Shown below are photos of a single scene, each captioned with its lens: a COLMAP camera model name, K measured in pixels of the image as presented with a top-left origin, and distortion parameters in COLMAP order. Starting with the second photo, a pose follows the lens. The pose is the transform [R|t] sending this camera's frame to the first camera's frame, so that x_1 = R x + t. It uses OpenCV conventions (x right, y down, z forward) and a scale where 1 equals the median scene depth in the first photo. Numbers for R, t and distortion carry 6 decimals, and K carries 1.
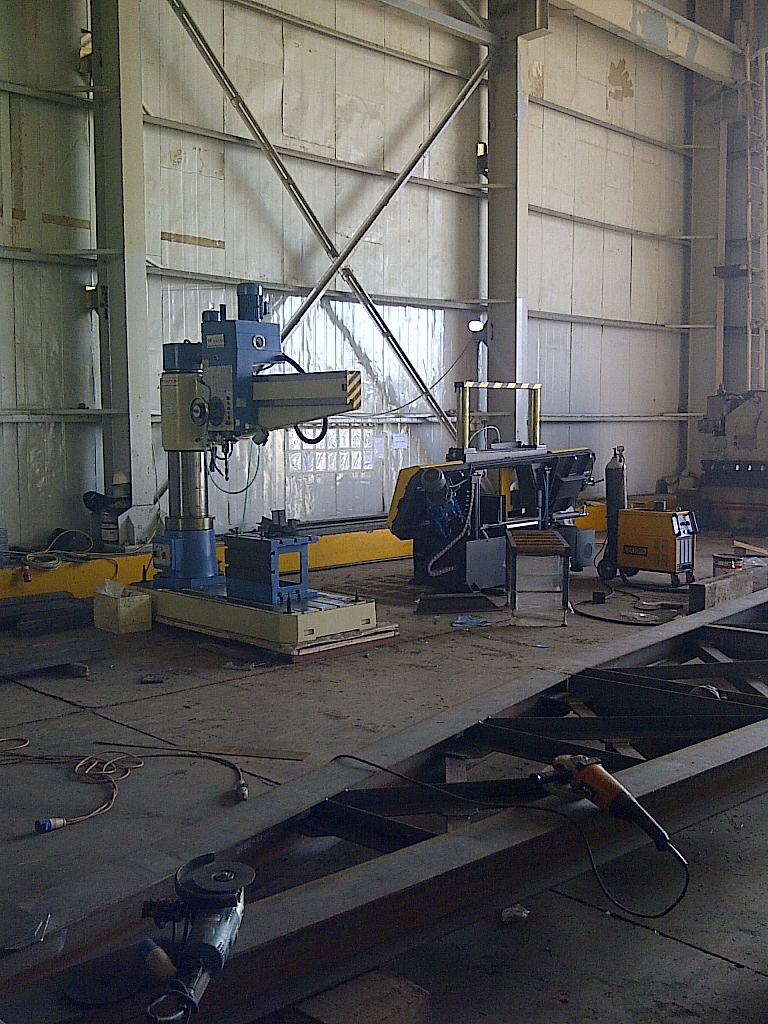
lens RADIAL K [[1067.5, 0, 345.4], [0, 1067.5, 513.2], [0, 0, 1]] dist [-0.007528, 0.000000]
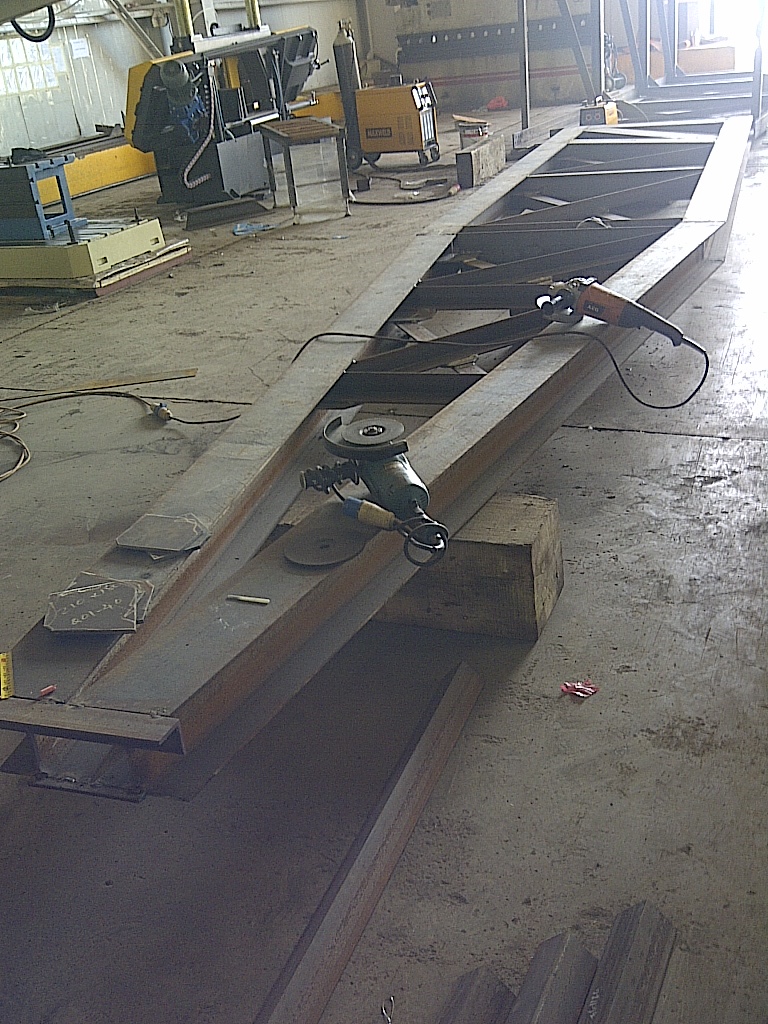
lens RADIAL K [[1067.5, 0, 359.6], [0, 1067.5, 548.4], [0, 0, 1]] dist [-0.007528, 0.000000]
pose [[0.933075, -0.239428, 0.268413, -0.105463], [0.128198, 0.918619, 0.373771, 0.019227], [-0.336060, -0.314346, 0.887834, 0.029119]]
